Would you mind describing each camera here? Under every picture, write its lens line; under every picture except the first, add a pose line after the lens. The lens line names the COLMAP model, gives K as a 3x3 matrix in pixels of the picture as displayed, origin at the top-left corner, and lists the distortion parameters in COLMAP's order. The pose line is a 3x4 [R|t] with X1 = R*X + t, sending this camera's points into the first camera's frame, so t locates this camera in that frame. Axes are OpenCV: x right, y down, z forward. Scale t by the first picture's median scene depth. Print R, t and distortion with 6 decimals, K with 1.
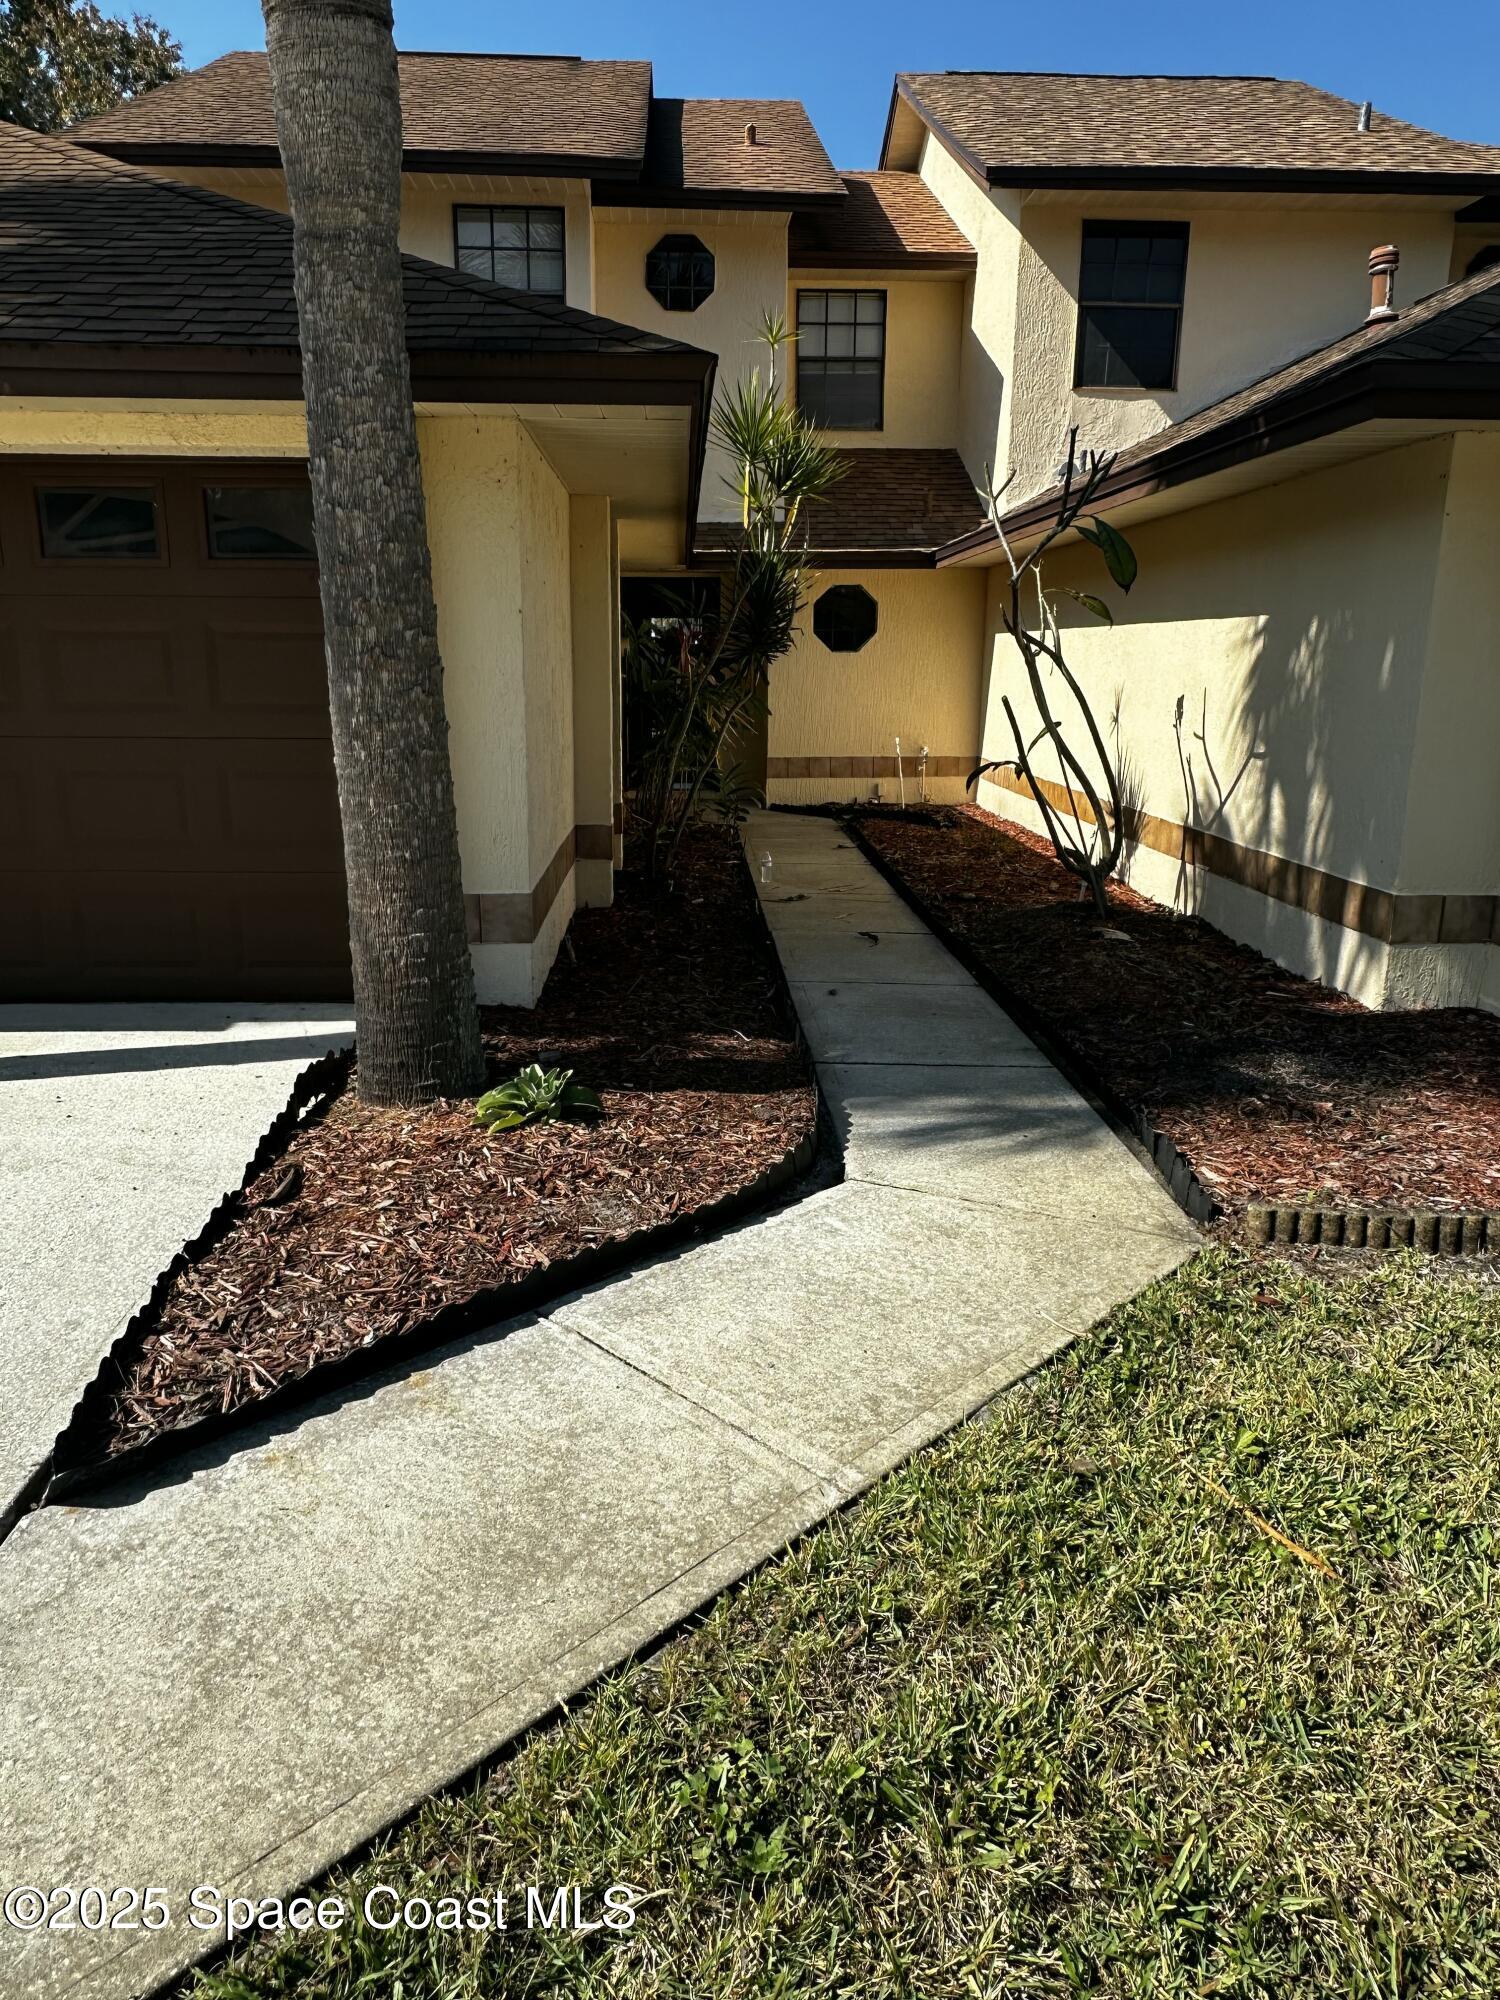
lens RADIAL K [[1332.7, 0, 731.8], [0, 1332.7, 992.2], [0, 0, 1]] dist [-0.002196, 0.000173]
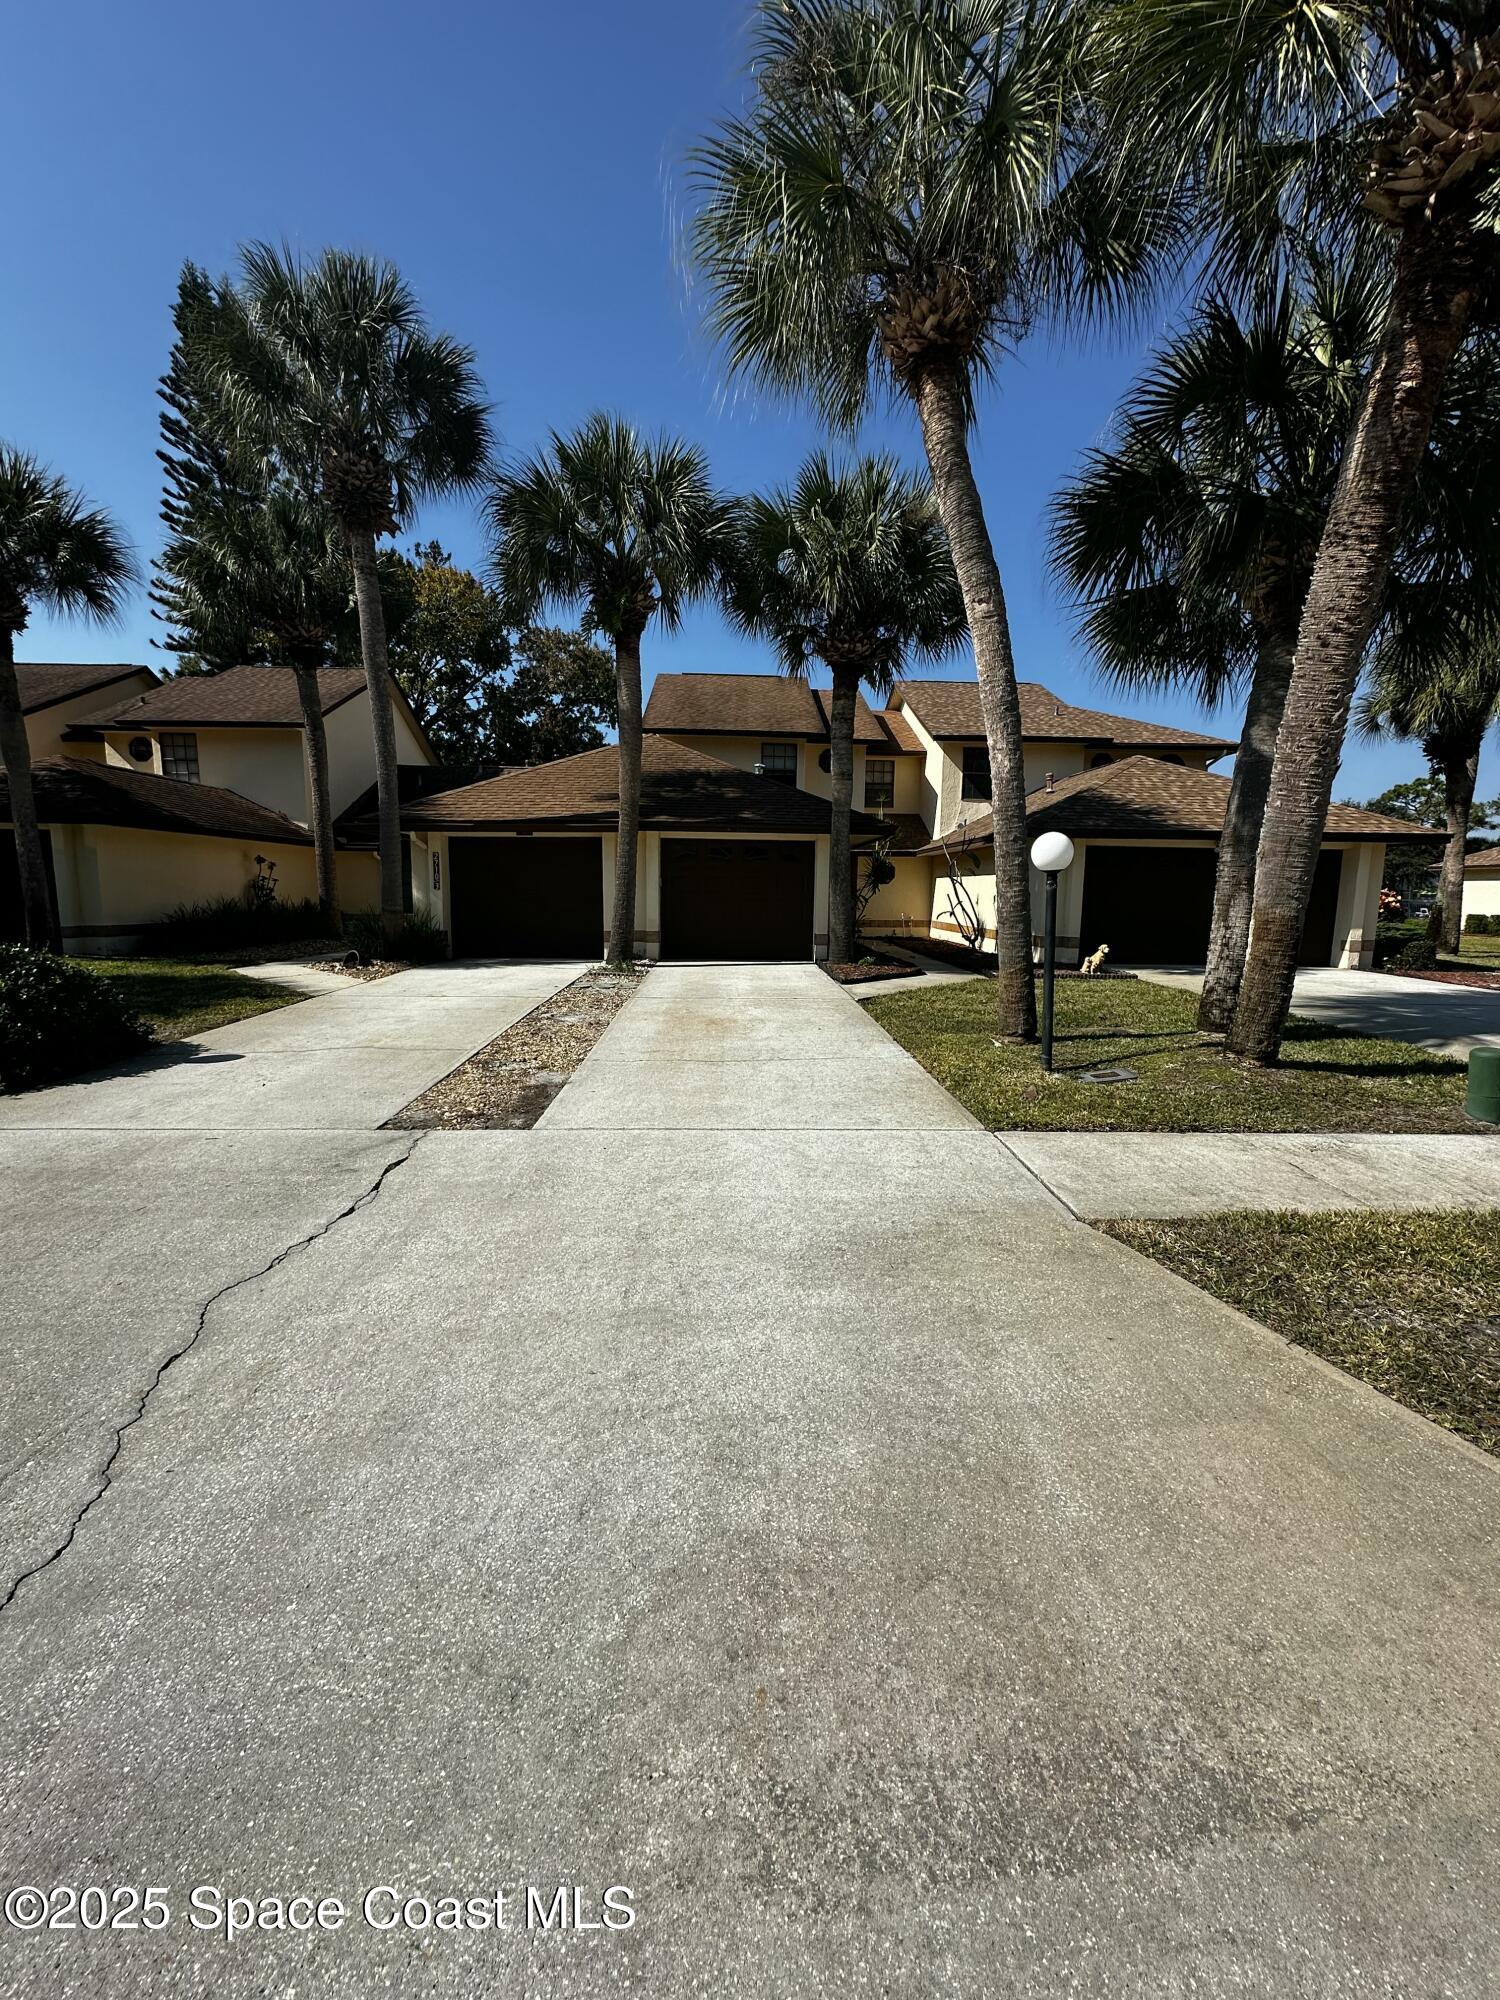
lens RADIAL K [[800.8, 0, 740.2], [0, 800.8, 1000.6], [0, 0, 1]] dist [-0.002949, 0.000636]
pose [[0.999825, 0.007685, -0.017078, -0.201865], [-0.009525, 0.993842, -0.110394, 0.197324], [0.016124, 0.110537, 0.993741, -0.728471]]
